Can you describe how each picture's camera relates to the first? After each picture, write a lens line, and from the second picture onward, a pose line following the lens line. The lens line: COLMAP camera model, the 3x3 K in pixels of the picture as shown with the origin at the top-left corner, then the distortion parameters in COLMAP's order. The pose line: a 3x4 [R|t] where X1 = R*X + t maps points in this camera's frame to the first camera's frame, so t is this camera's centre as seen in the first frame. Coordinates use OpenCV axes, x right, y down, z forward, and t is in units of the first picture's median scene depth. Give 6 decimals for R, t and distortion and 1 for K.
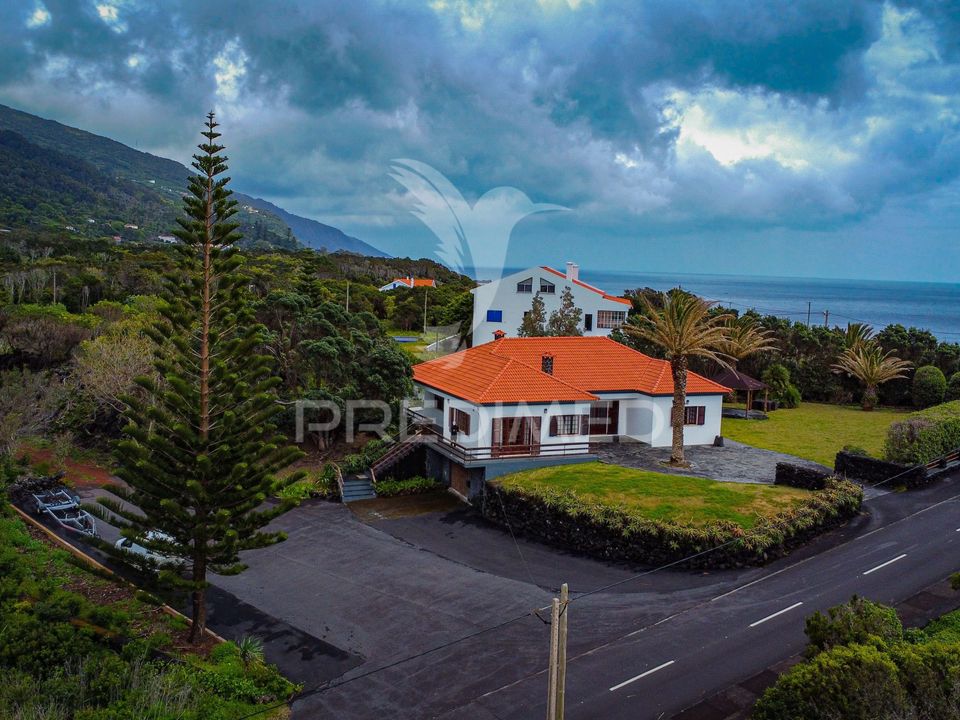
lens RADIAL K [[930.5, 0, 480.0], [0, 930.5, 360.0], [0, 0, 1]] dist [-0.017062, -0.038515]
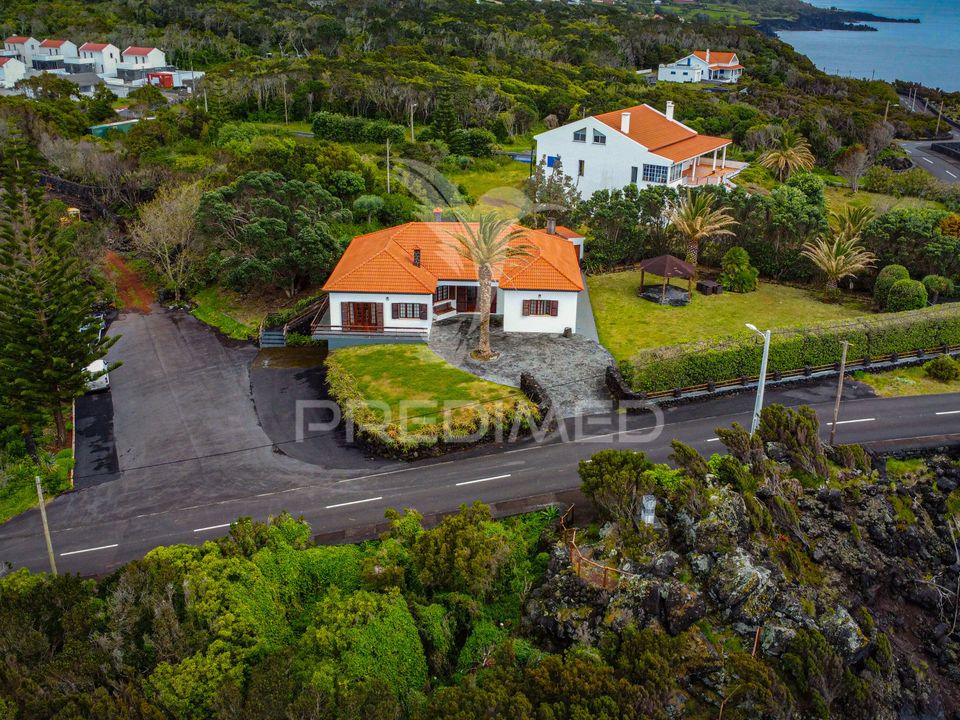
lens RADIAL K [[930.5, 0, 480.0], [0, 930.5, 360.0], [0, 0, 1]] dist [-0.017062, -0.038515]
pose [[0.906716, 0.139334, -0.398060, 0.675466], [-0.026028, 0.960537, 0.276933, -0.209213], [0.420937, -0.240739, 0.874561, -0.045371]]
